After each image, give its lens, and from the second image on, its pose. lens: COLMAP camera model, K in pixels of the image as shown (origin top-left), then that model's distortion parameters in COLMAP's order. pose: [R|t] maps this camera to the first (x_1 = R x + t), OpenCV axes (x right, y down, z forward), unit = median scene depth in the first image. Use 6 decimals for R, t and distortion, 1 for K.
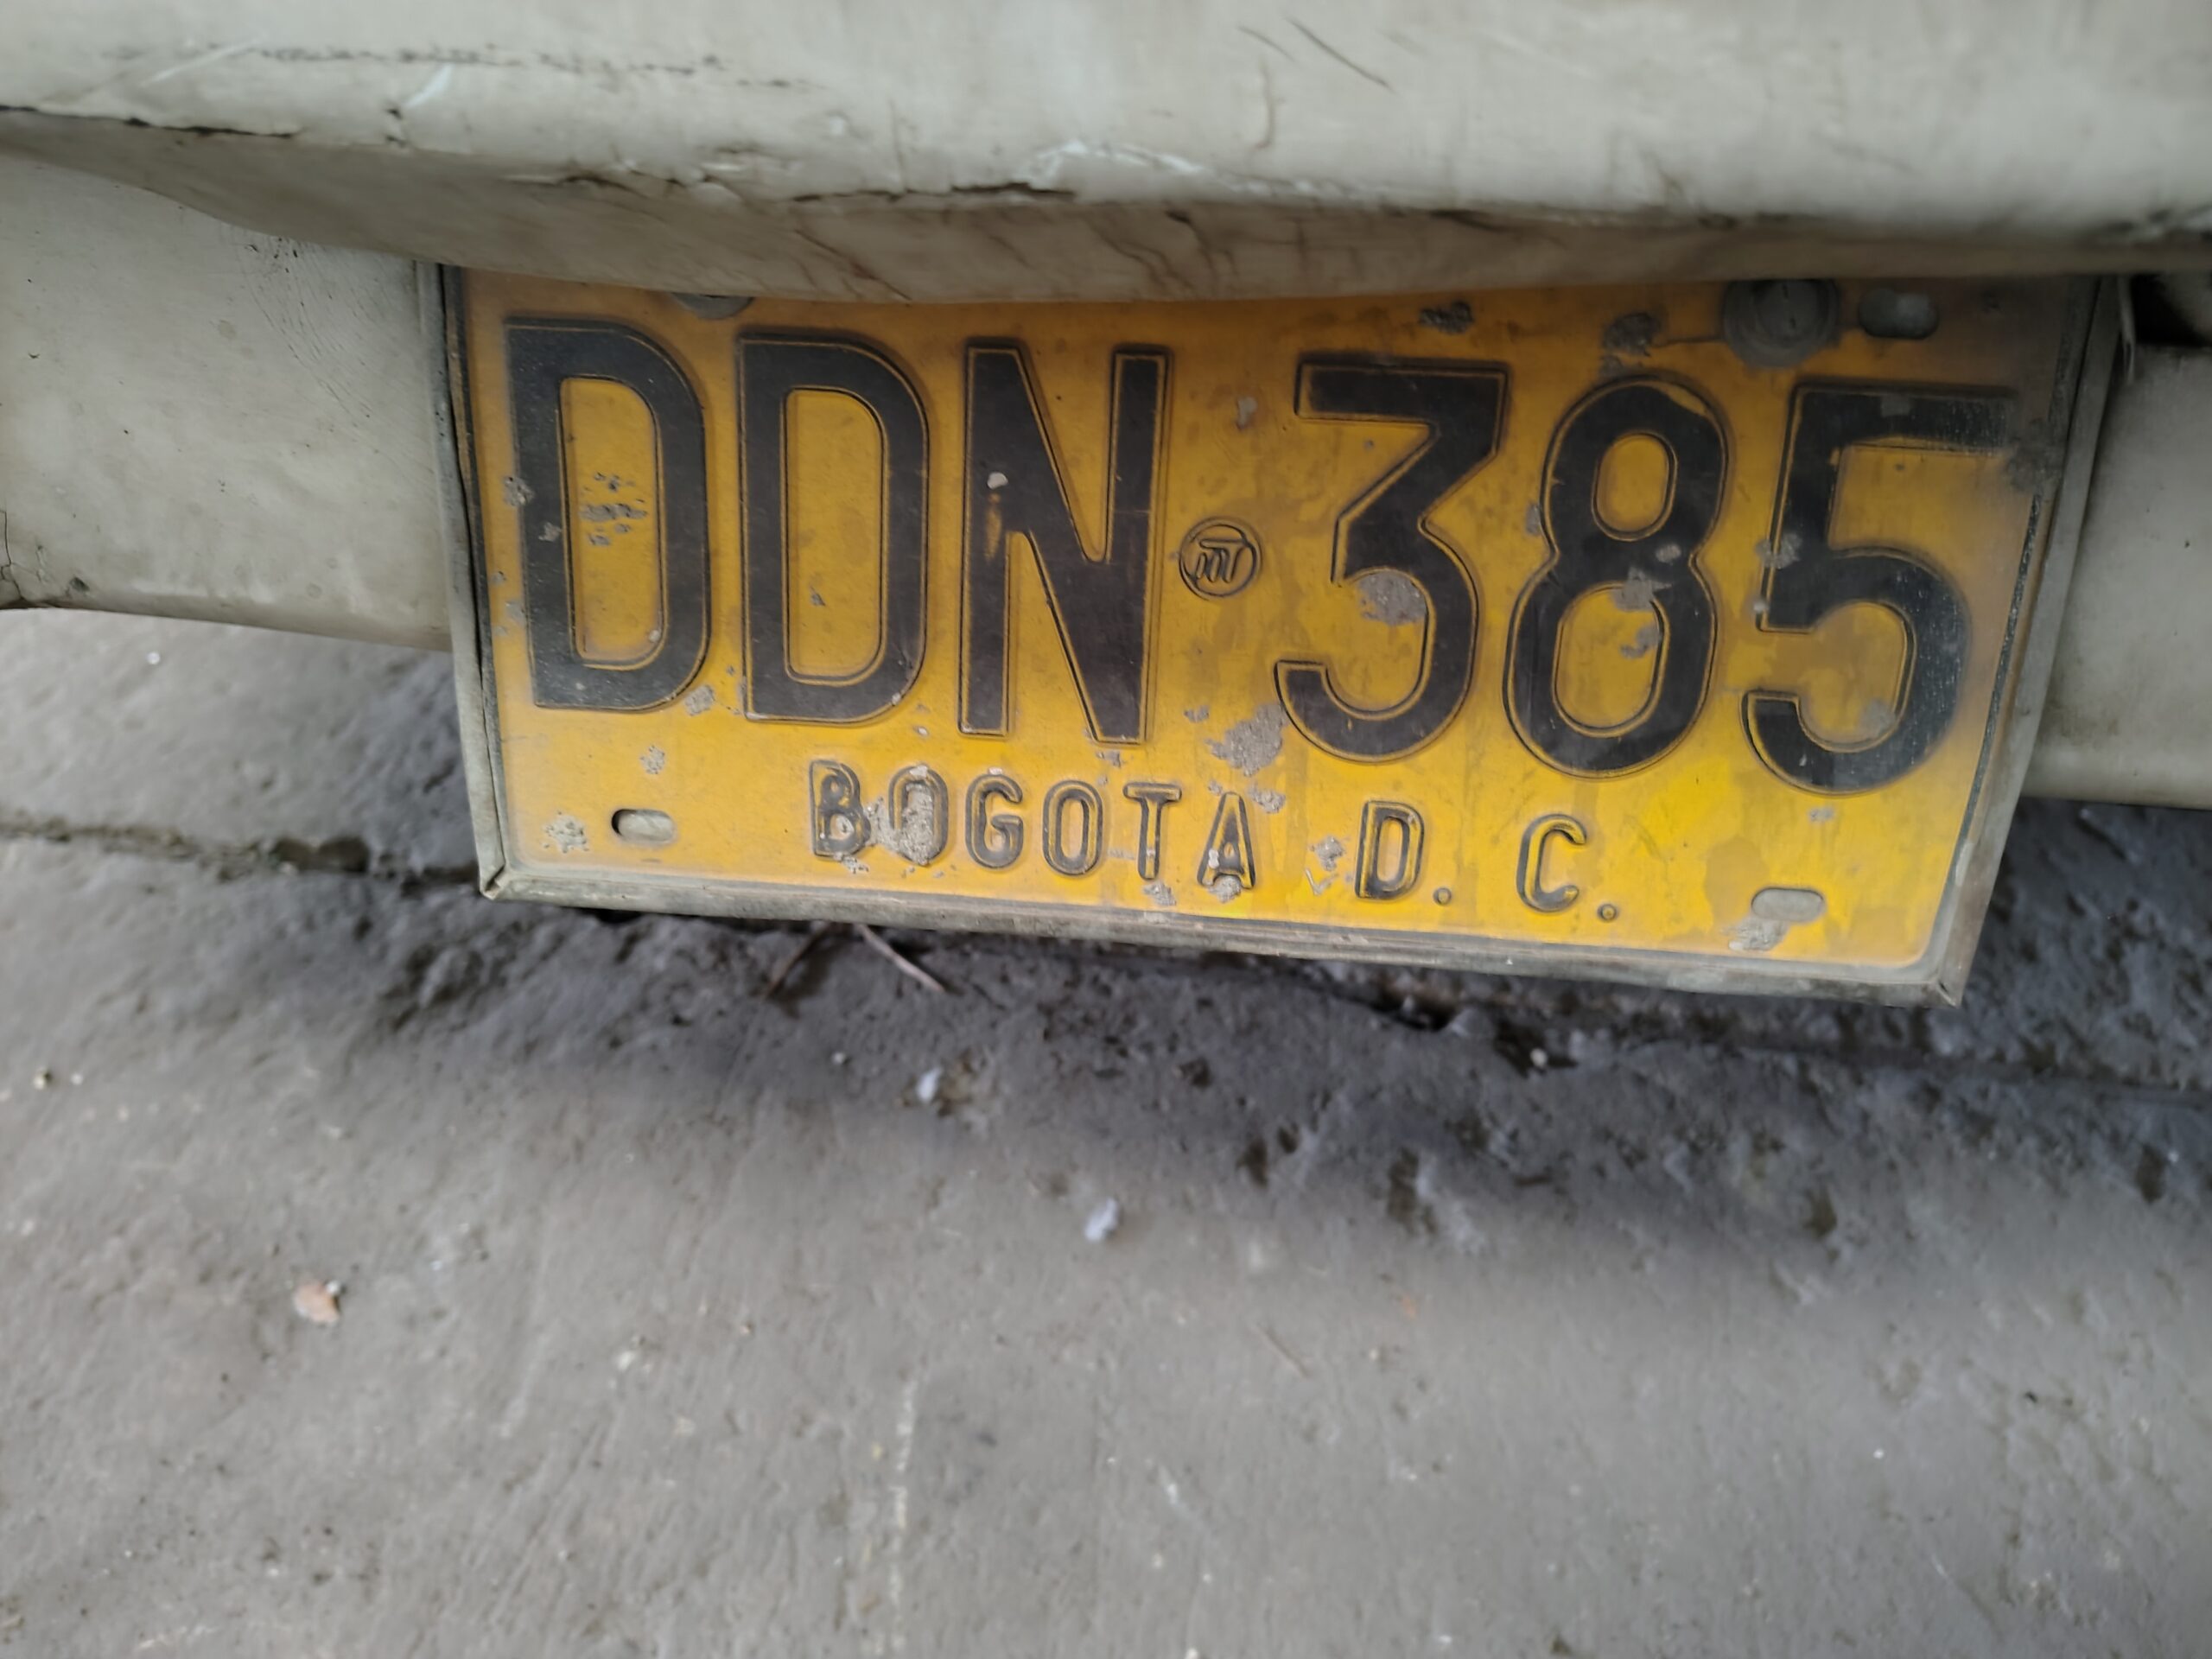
lens RADIAL K [[1545.2, 0, 1106.0], [0, 1545.2, 829.5], [0, 0, 1]] dist [-0.012843, -0.005093]
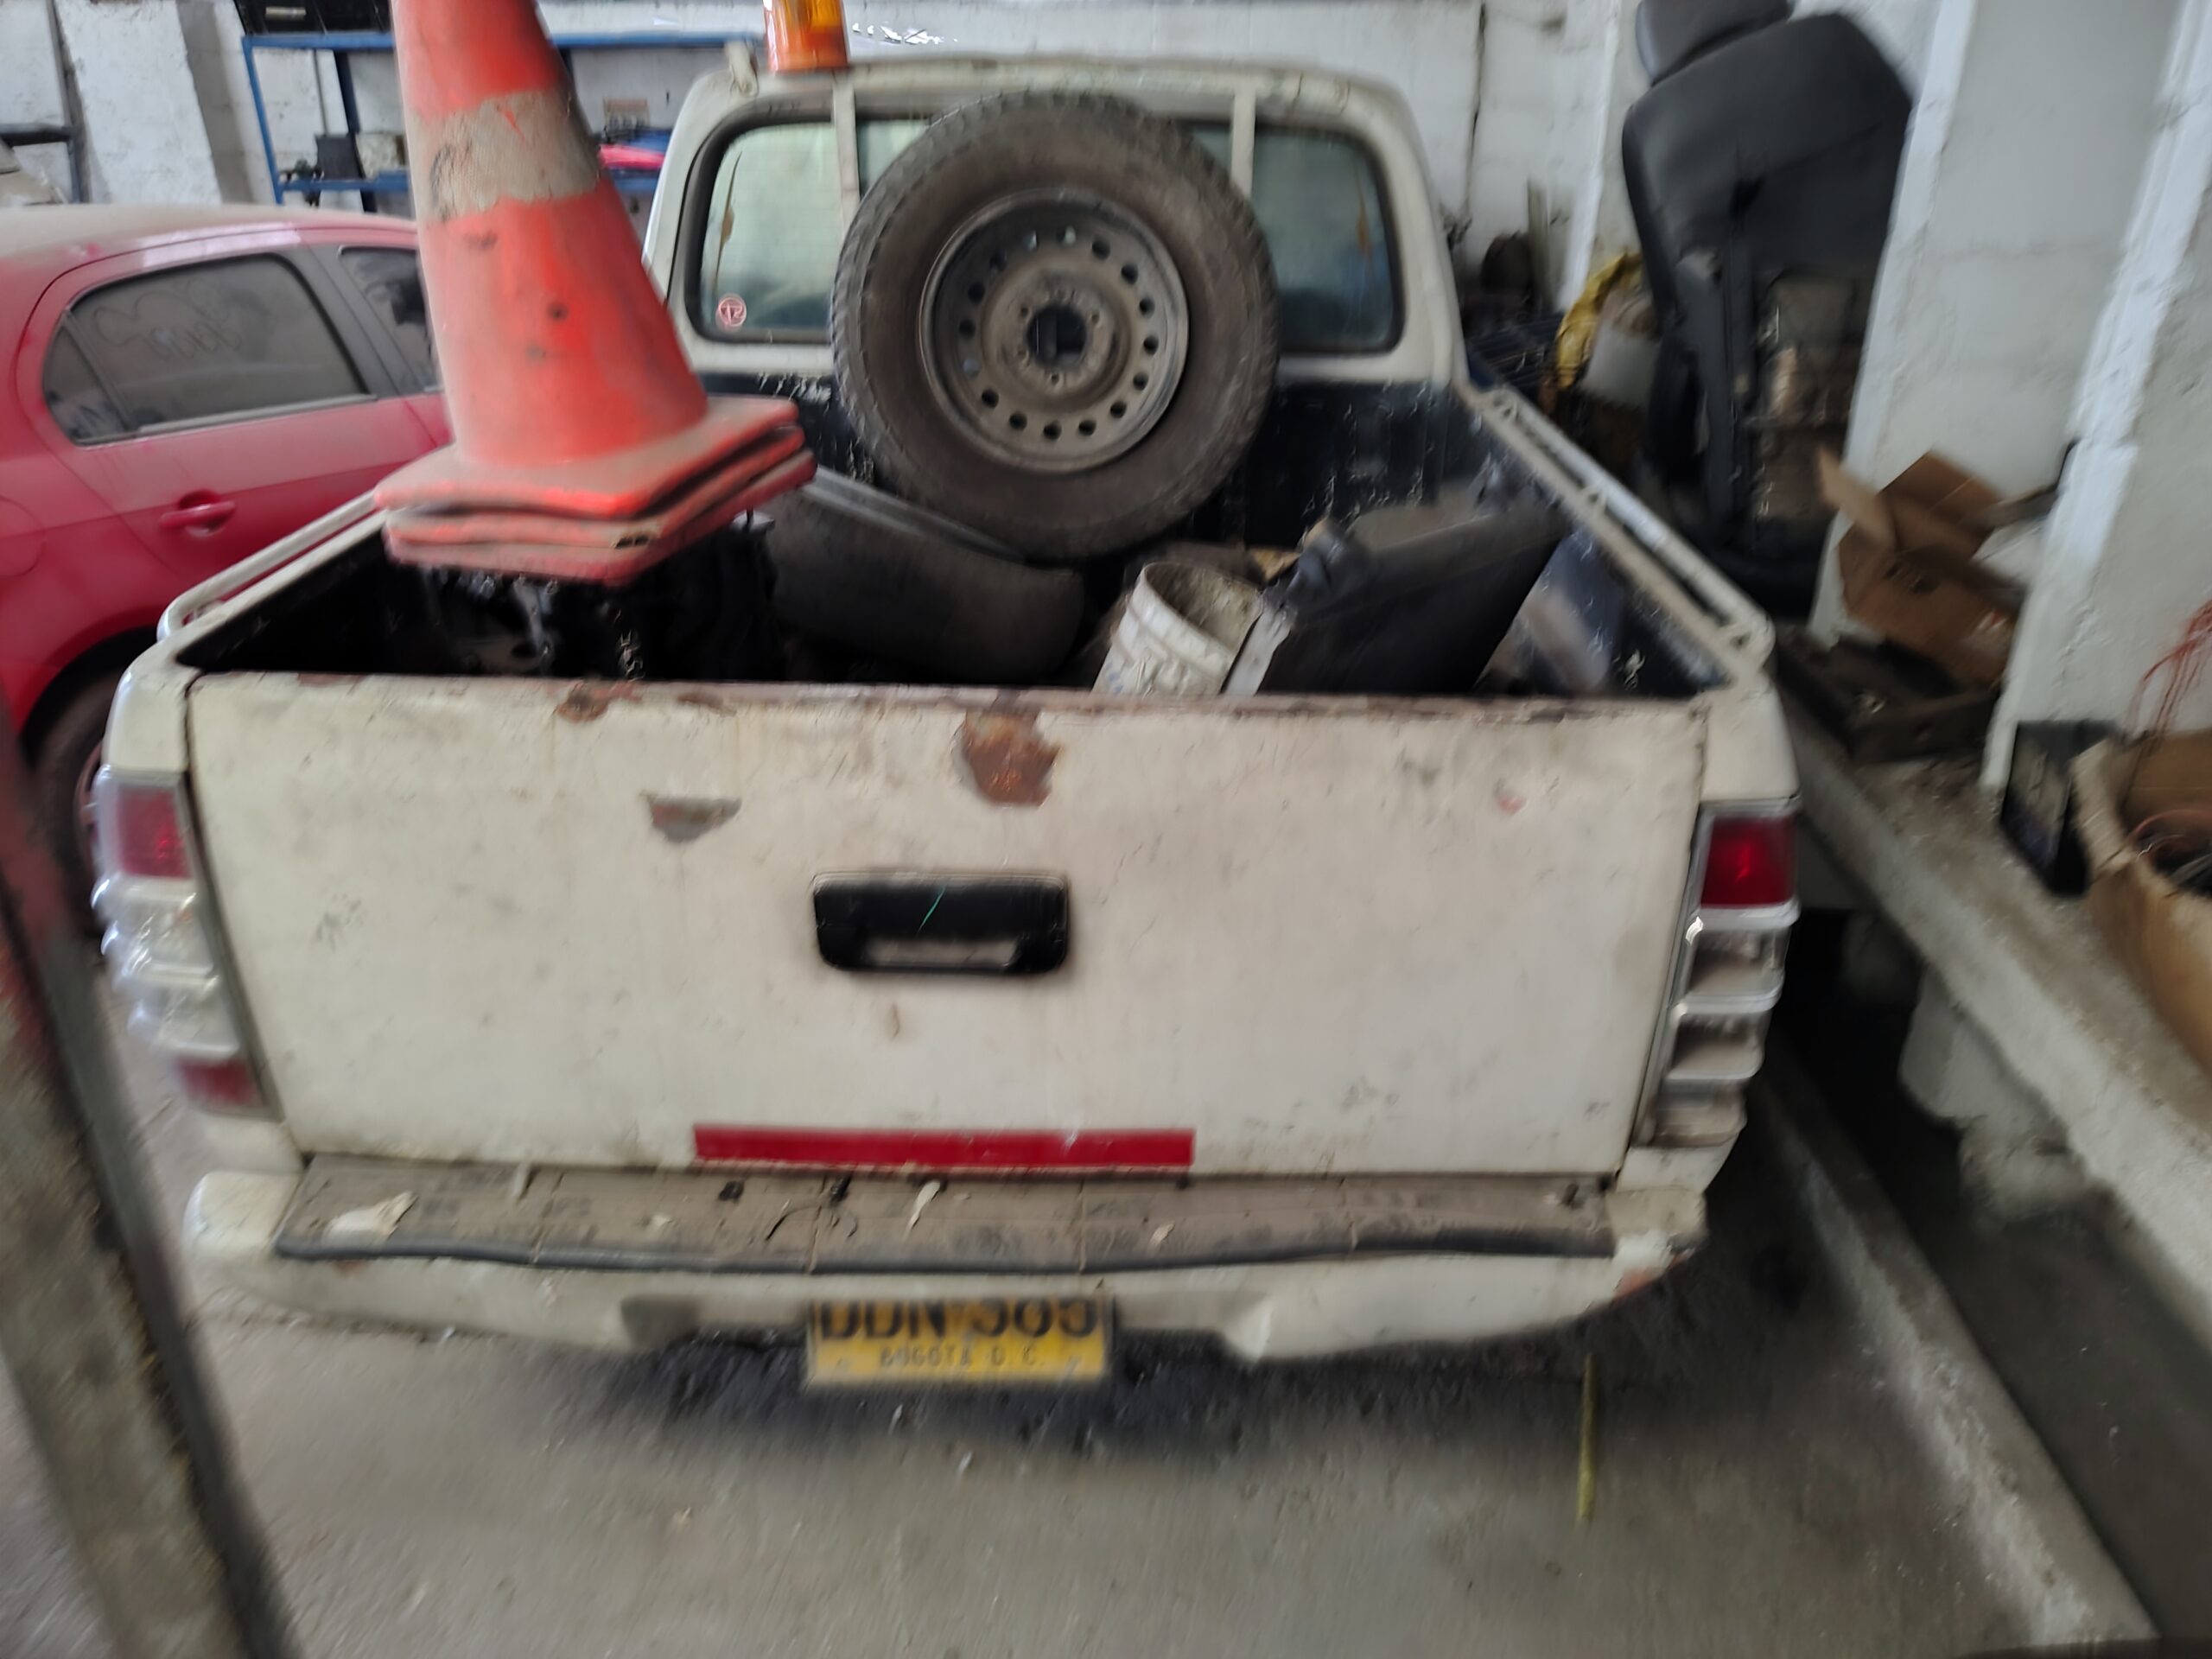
lens RADIAL K [[1534.4, 0, 1105.2], [0, 1534.4, 816.5], [0, 0, 1]] dist [0.050623, -0.061903]
pose [[0.995395, -0.073898, 0.061050, 0.157282], [0.084132, 0.978748, -0.187014, -0.323152], [-0.045933, 0.191289, 0.980458, -1.881524]]
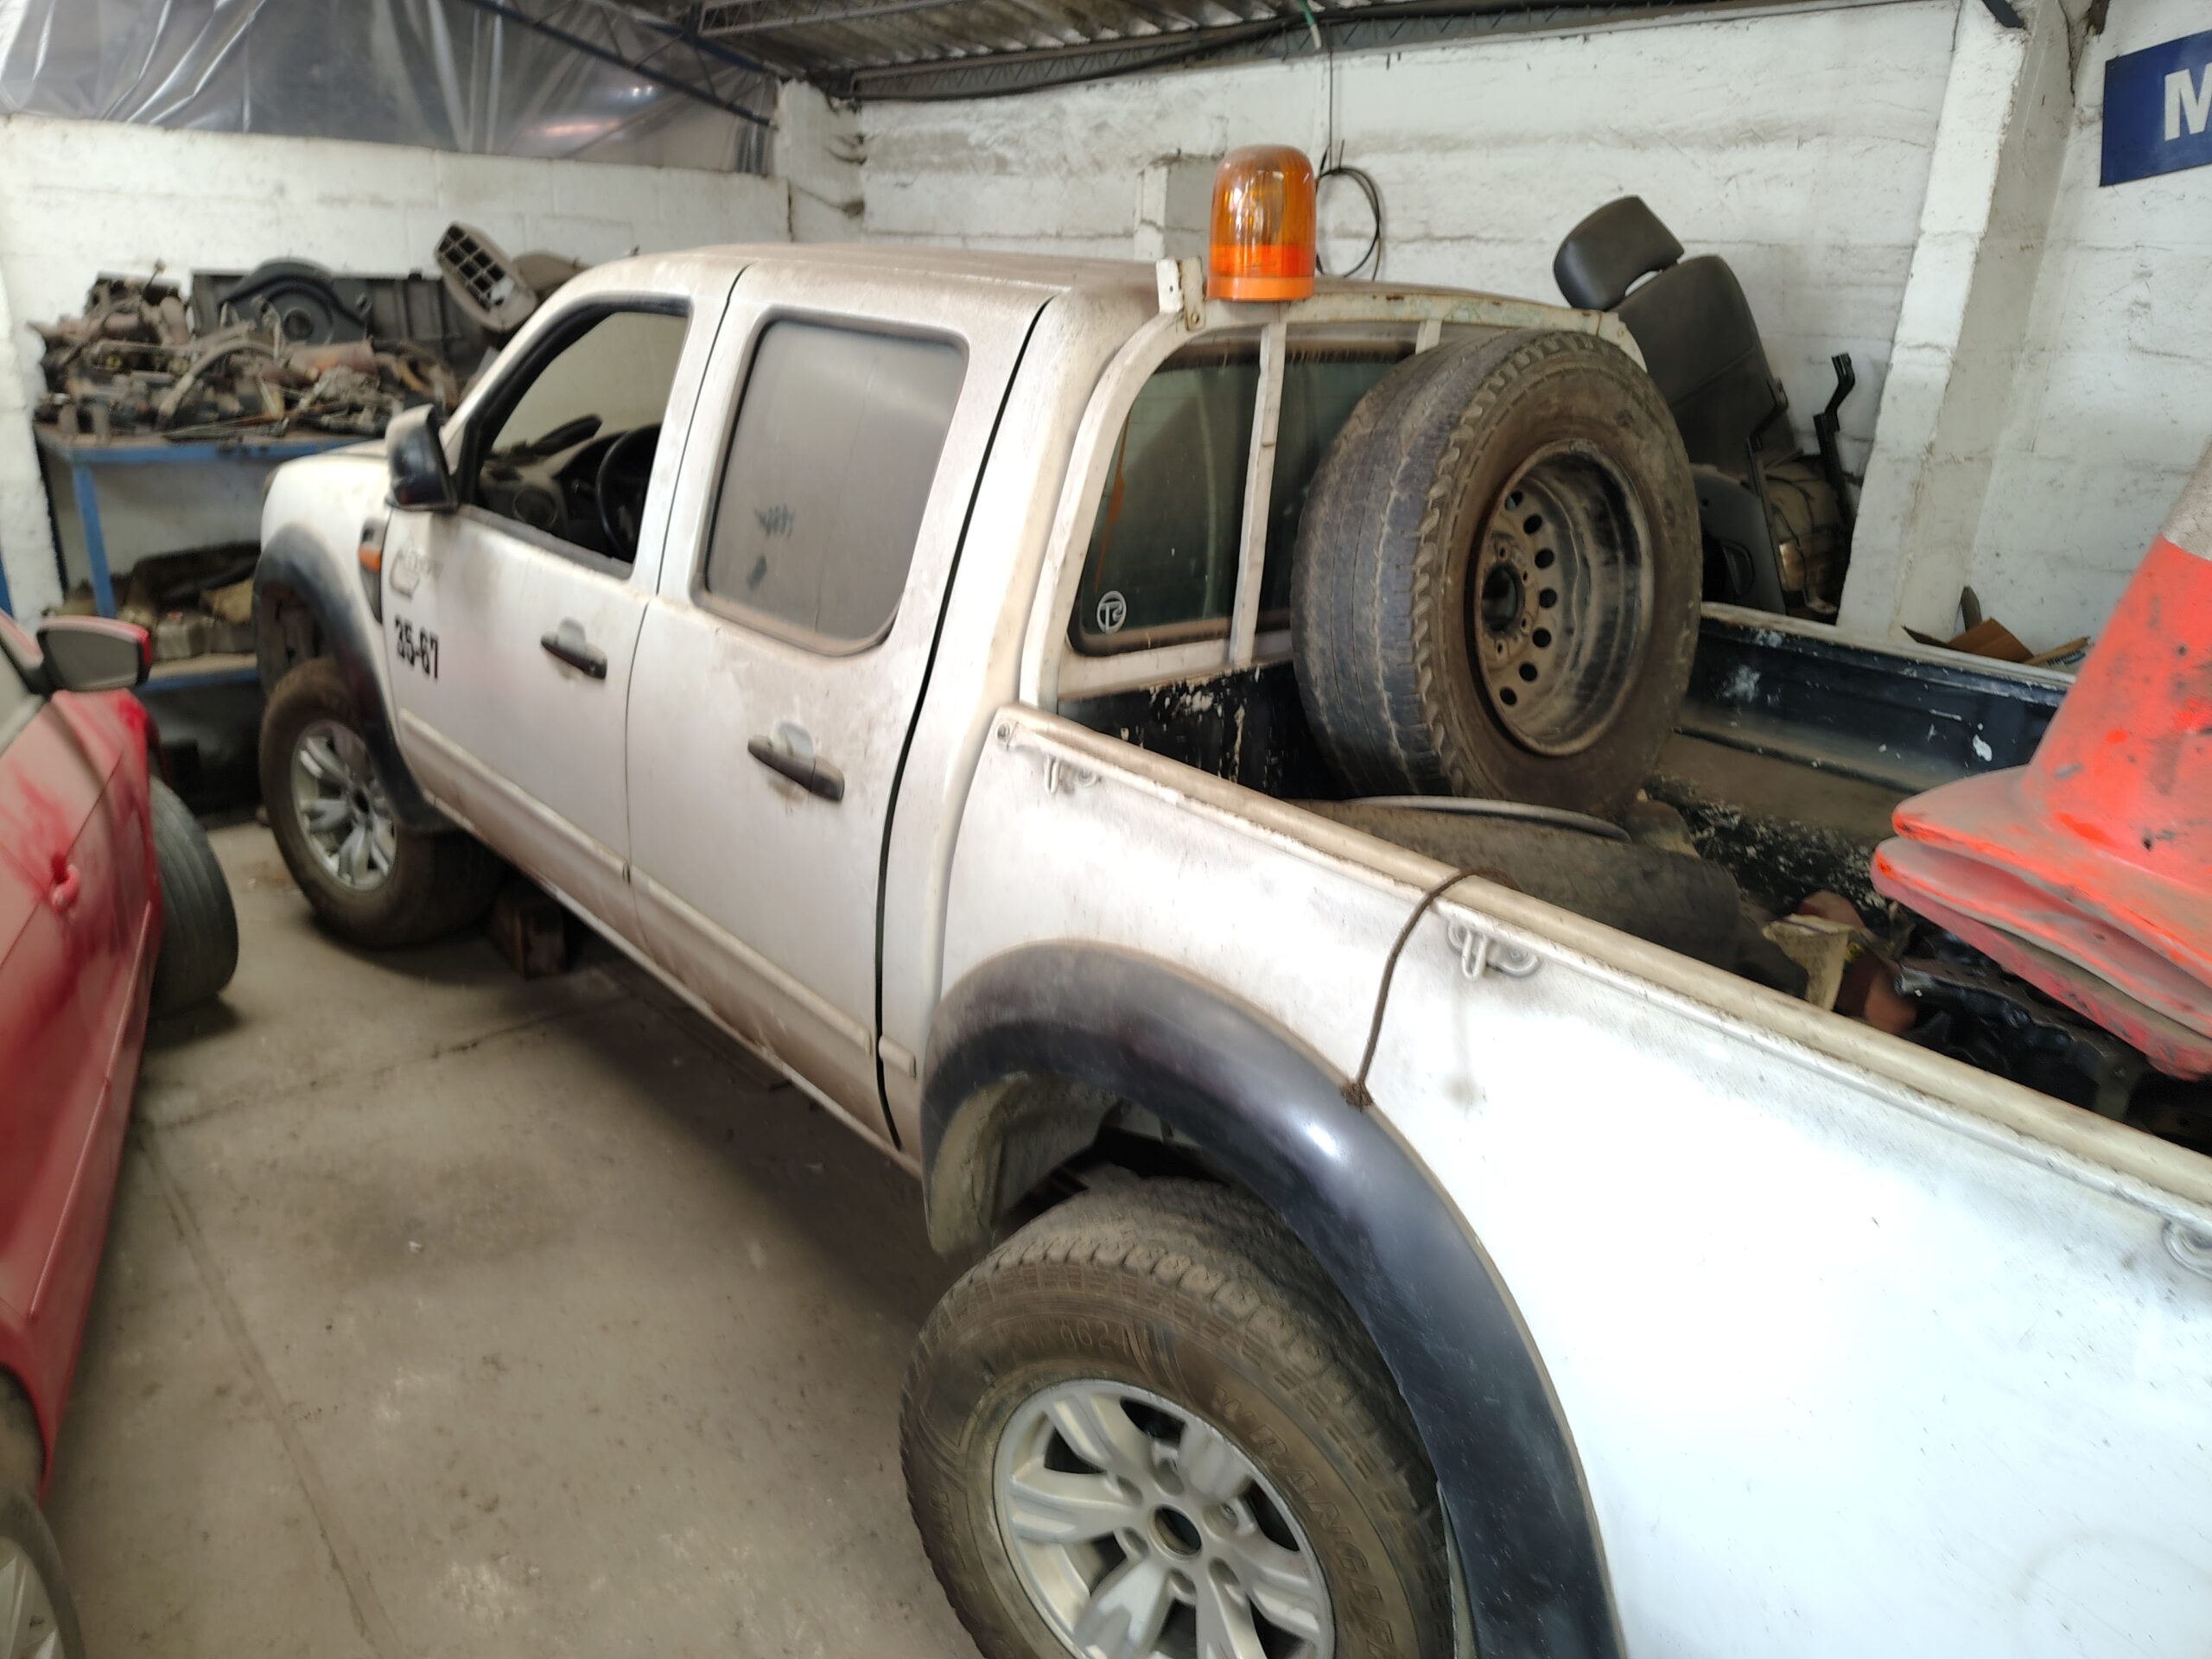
lens RADIAL K [[1534.4, 0, 1105.2], [0, 1534.4, 816.5], [0, 0, 1]] dist [0.050623, -0.061903]
pose [[0.681374, -0.256702, 0.685444, -2.266097], [0.420393, 0.903862, -0.079396, -1.718665], [-0.599165, 0.342254, 0.723784, -0.262158]]
